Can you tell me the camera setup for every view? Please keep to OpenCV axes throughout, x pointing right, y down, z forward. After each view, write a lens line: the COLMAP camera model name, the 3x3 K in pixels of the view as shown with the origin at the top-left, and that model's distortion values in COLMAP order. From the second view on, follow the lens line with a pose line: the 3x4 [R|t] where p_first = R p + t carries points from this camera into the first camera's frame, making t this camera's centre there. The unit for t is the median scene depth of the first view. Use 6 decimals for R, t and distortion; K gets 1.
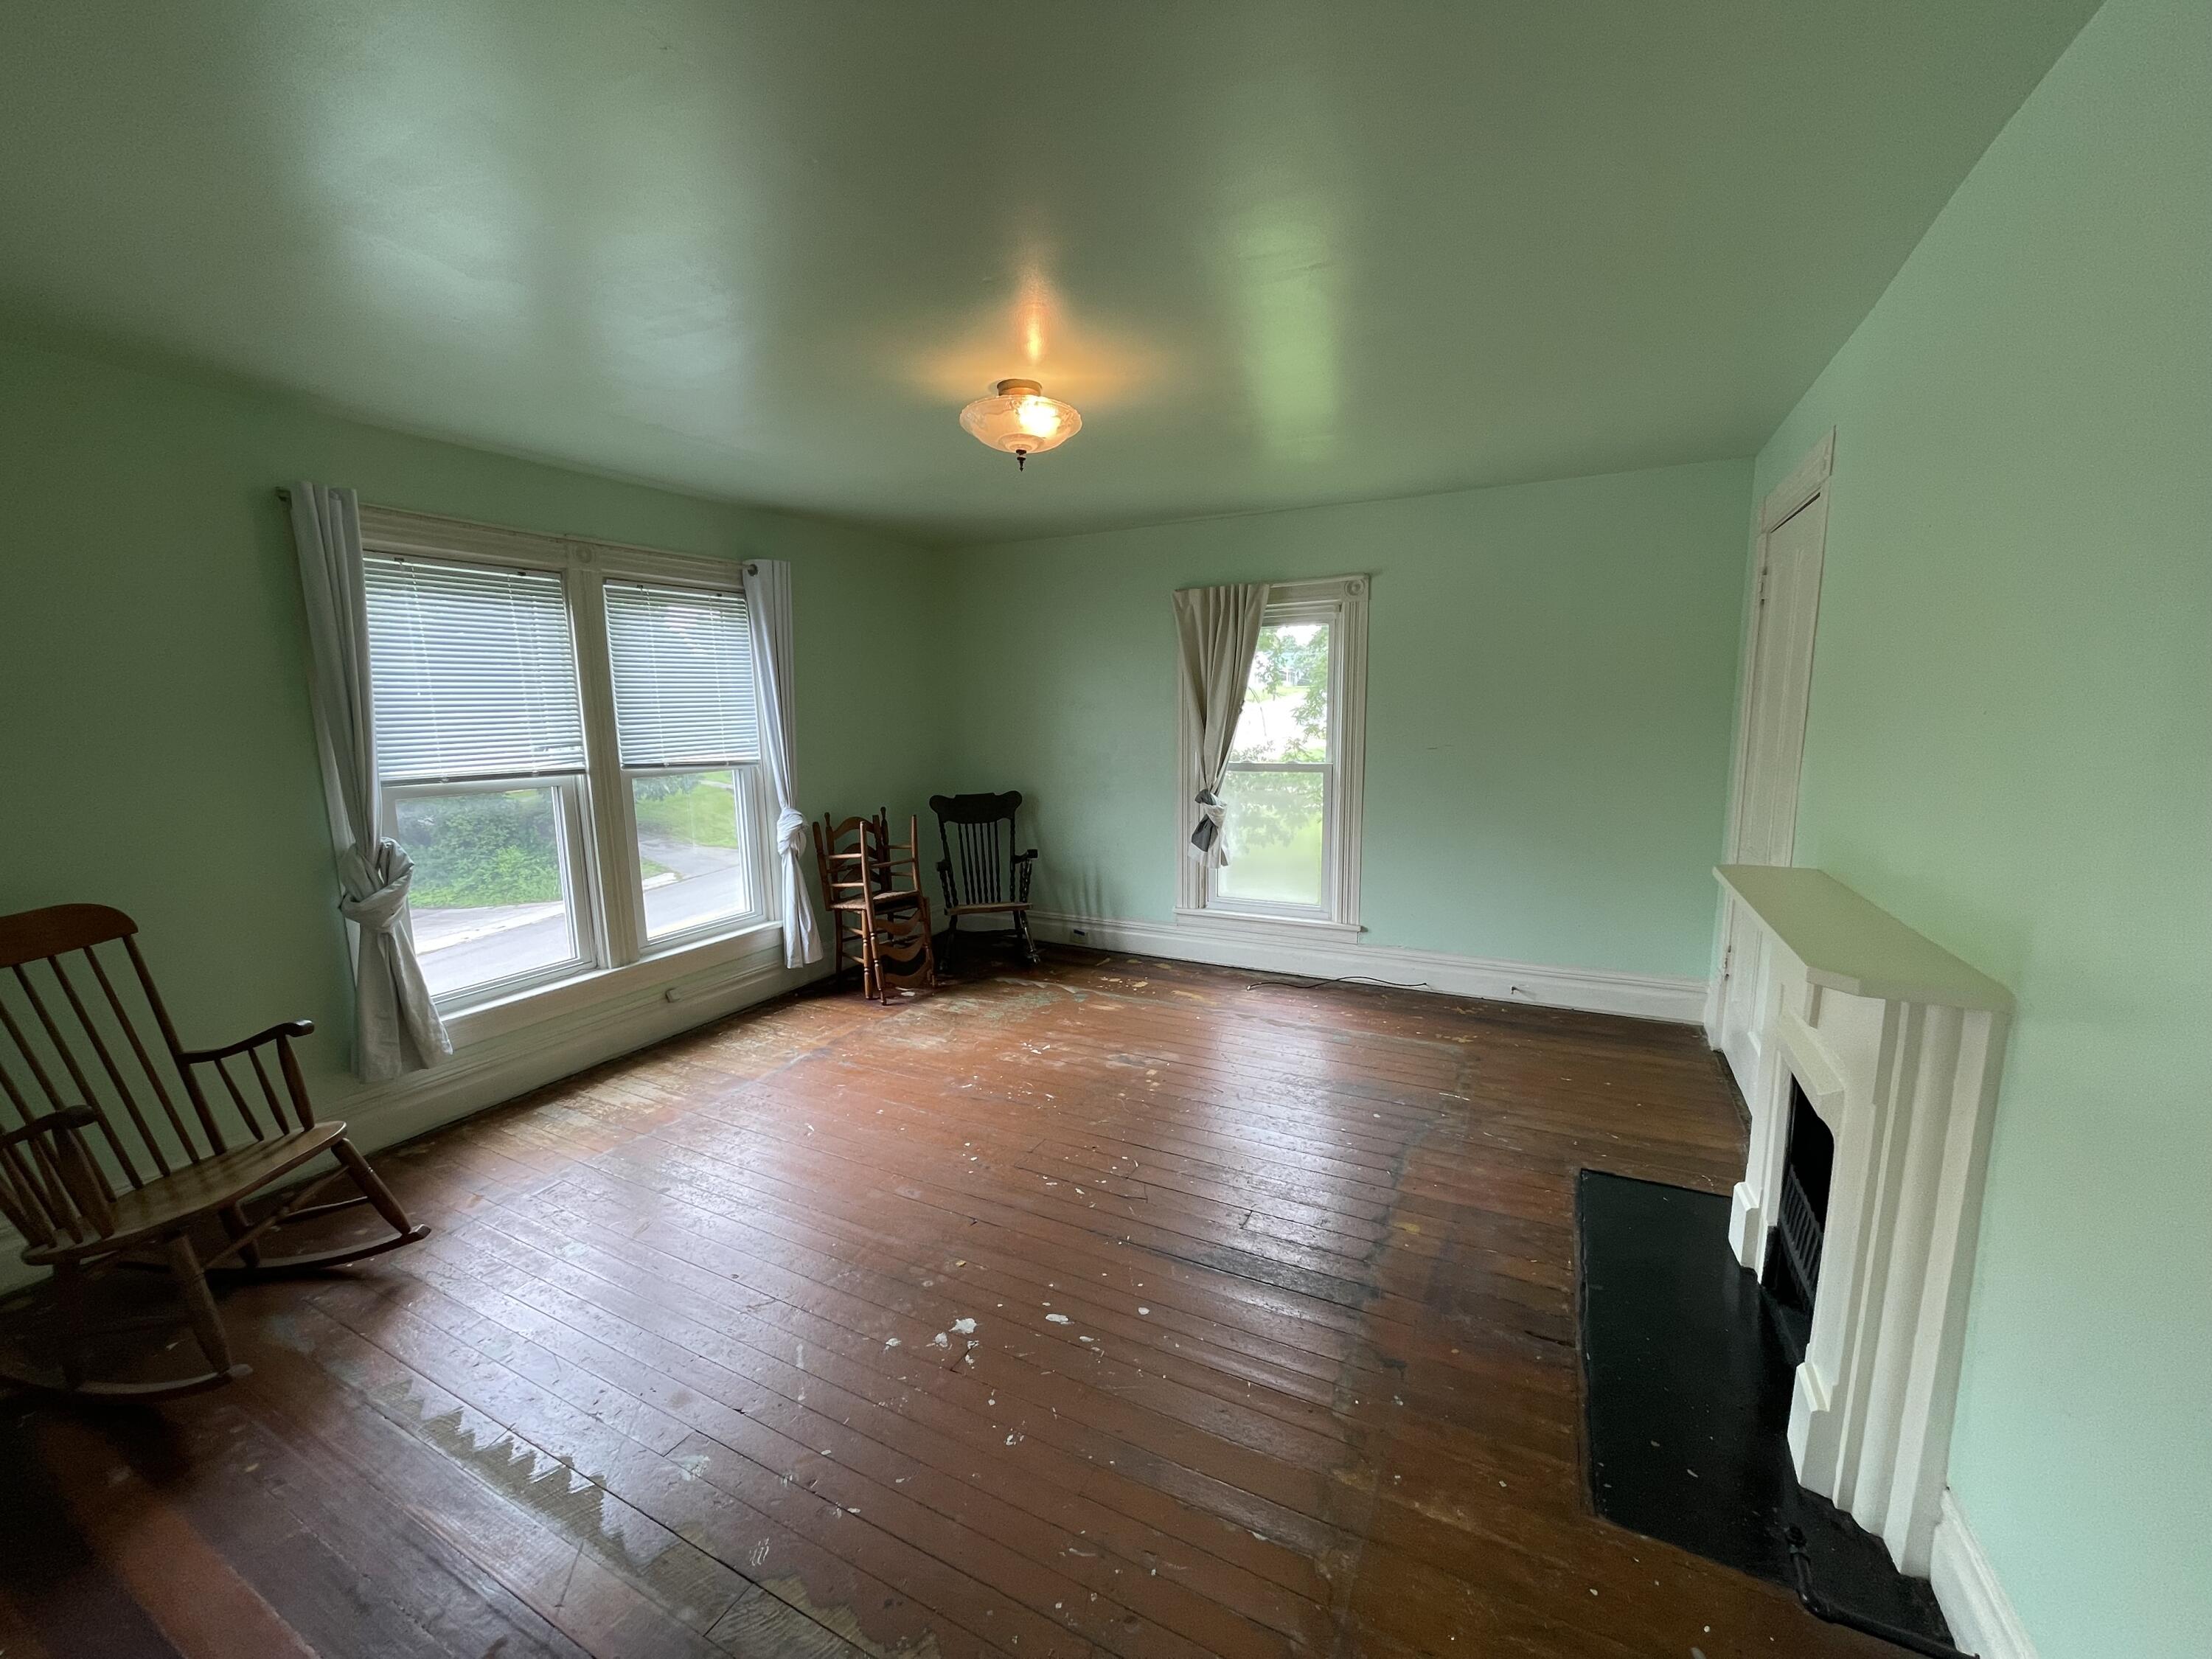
lens RADIAL K [[883.7, 0, 1106.0], [0, 883.7, 829.5], [0, 0, 1]] dist [0.000217, 0.000181]
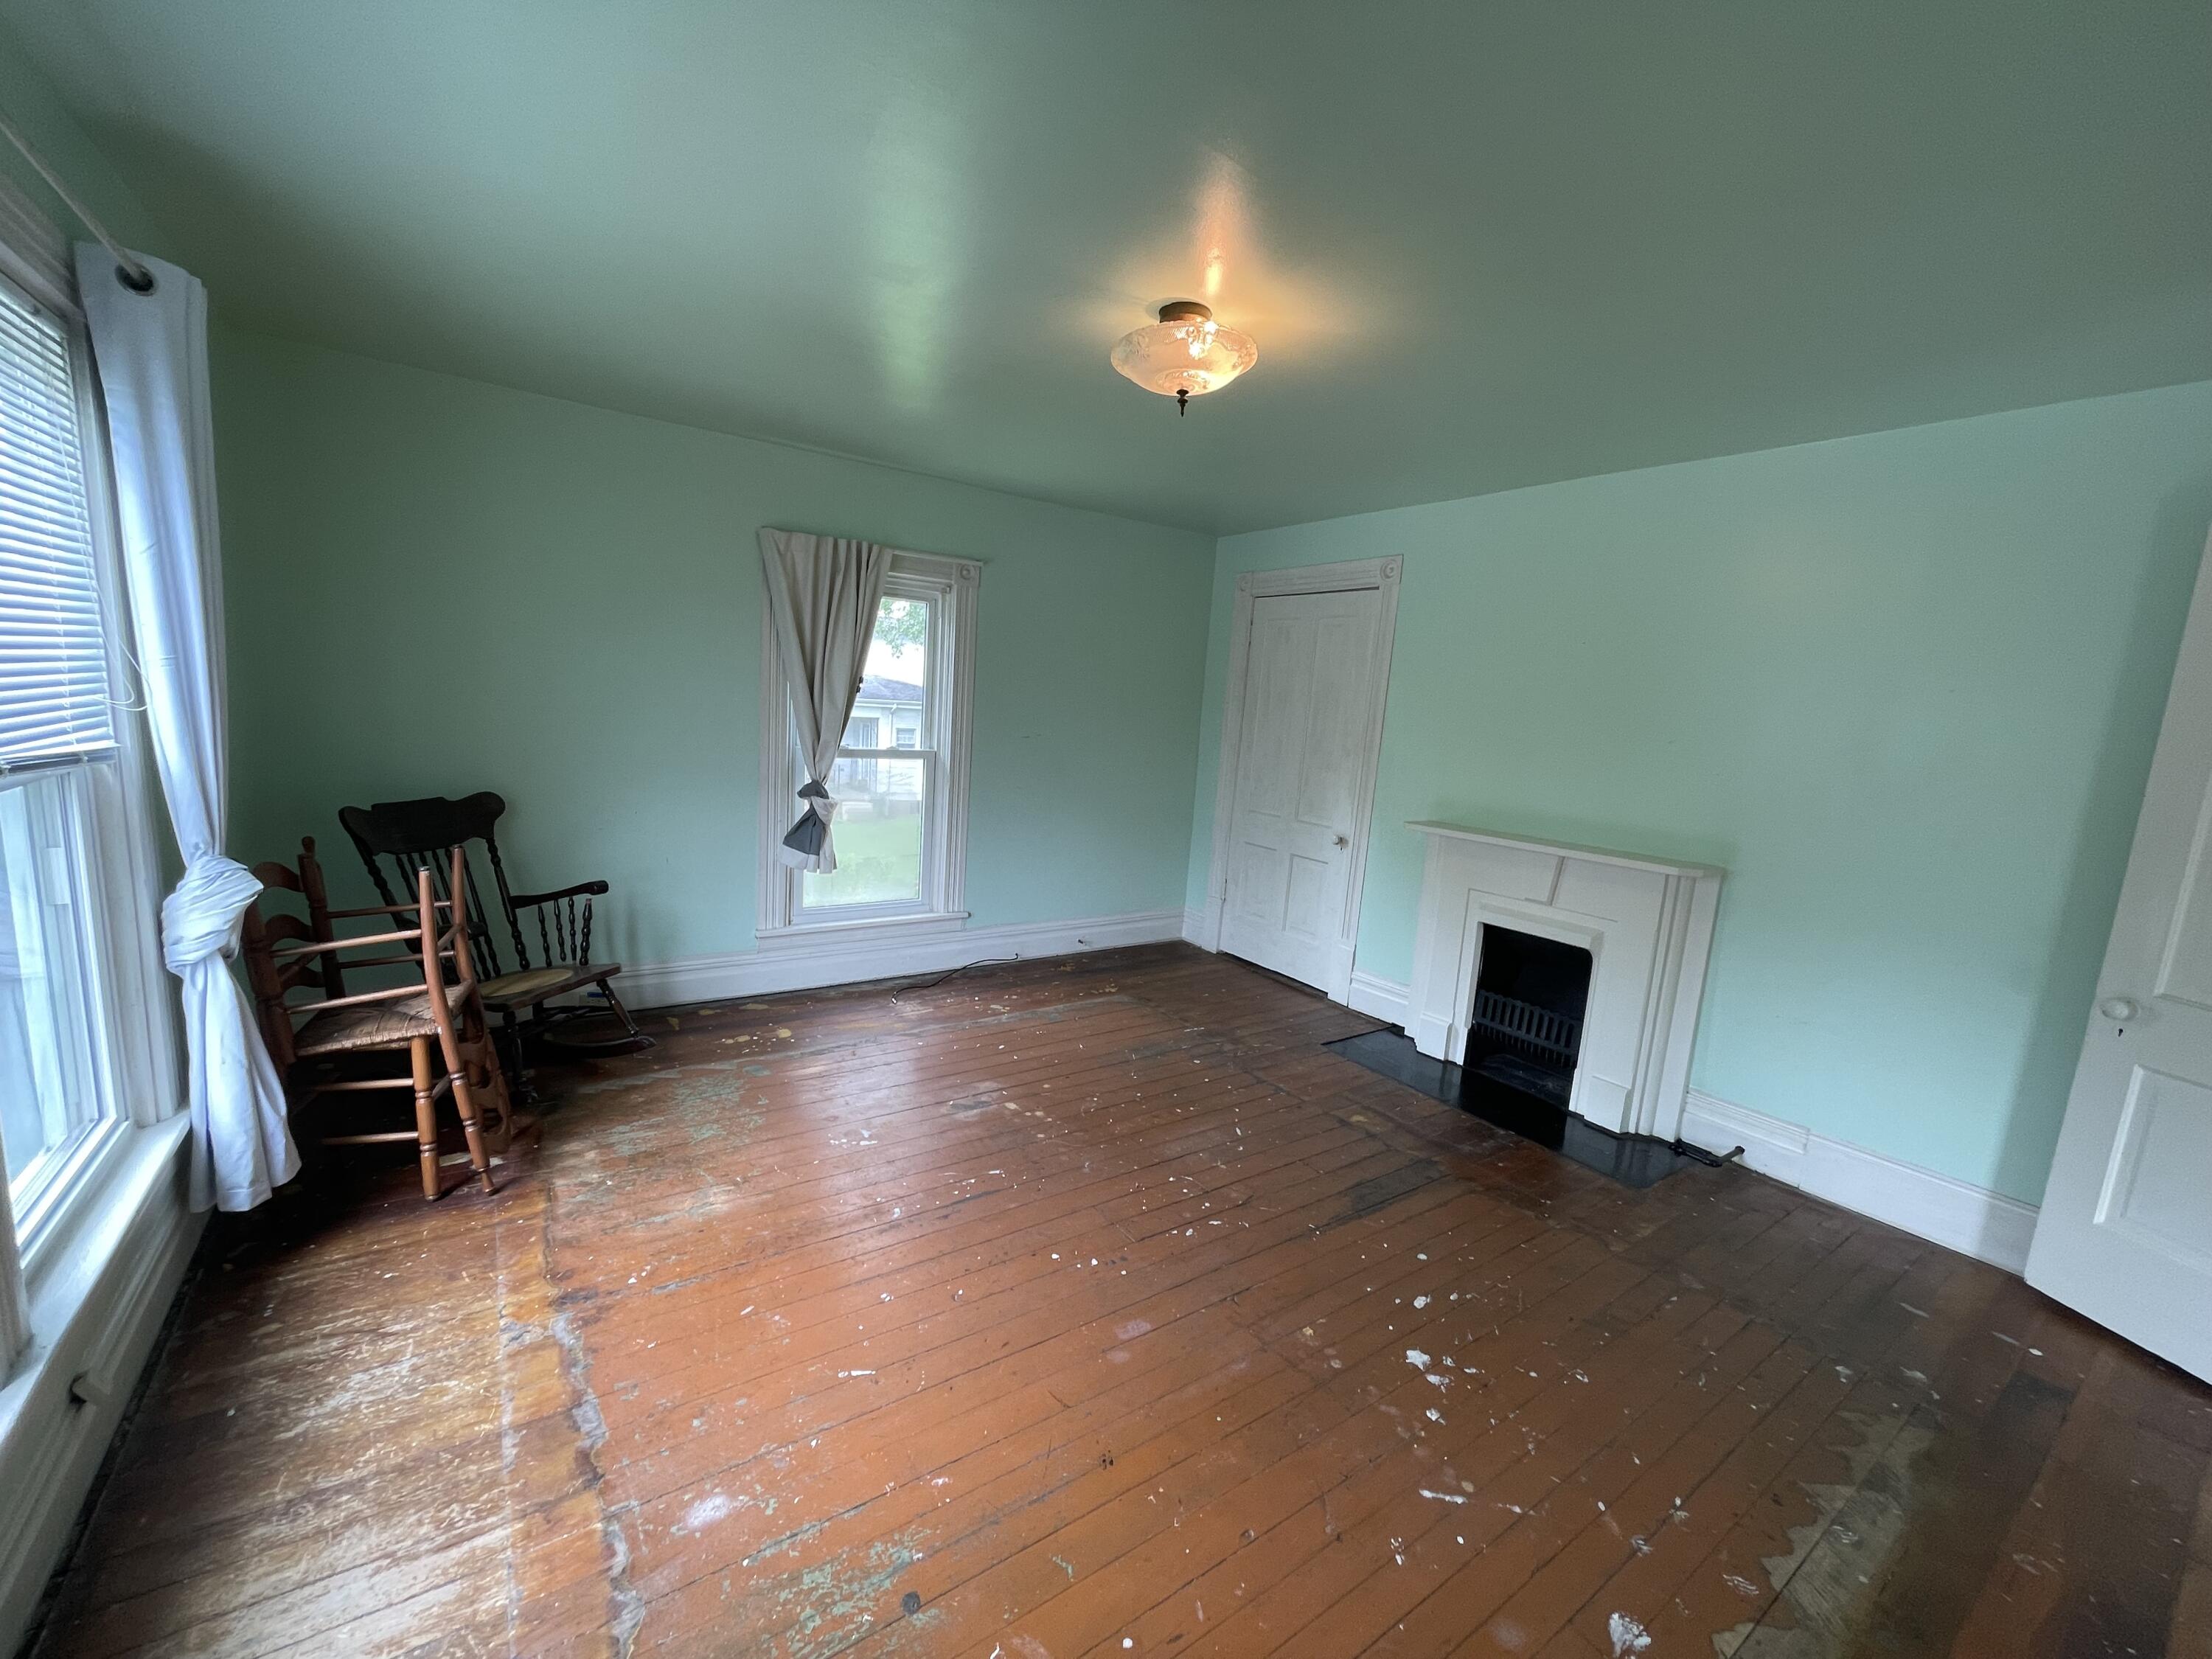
lens RADIAL K [[883.7, 0, 1106.0], [0, 883.7, 829.5], [0, 0, 1]] dist [0.000217, 0.000181]
pose [[0.474168, -0.083275, 0.876487, -0.524761], [0.052396, 0.996421, 0.066324, -0.043737], [-0.878874, 0.014476, 0.476834, 0.391869]]
